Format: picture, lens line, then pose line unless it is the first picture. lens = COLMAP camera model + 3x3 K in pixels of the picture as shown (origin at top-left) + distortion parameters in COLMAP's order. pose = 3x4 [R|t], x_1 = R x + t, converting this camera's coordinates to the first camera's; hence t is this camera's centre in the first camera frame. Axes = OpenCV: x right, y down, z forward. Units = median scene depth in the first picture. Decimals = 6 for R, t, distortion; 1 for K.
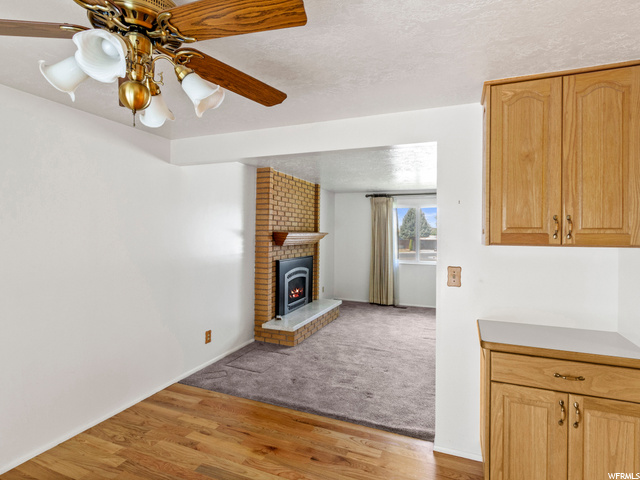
lens RADIAL K [[341.9, 0, 322.4], [0, 341.9, 230.7], [0, 0, 1]] dist [-0.000046, 0.000247]
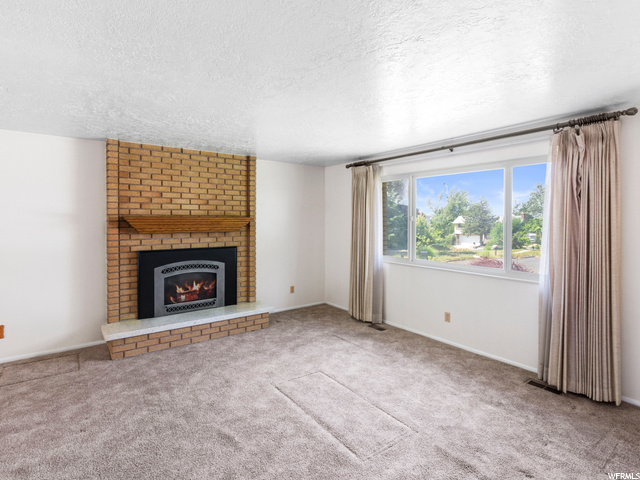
lens RADIAL K [[335.8, 0, 319.4], [0, 335.8, 225.6], [0, 0, 1]] dist [-0.001058, -0.000790]
pose [[0.852850, -0.008234, -0.522091, 0.618325], [0.014536, 0.999863, 0.007976, 0.023438], [0.521954, -0.014391, 0.852852, 0.496323]]
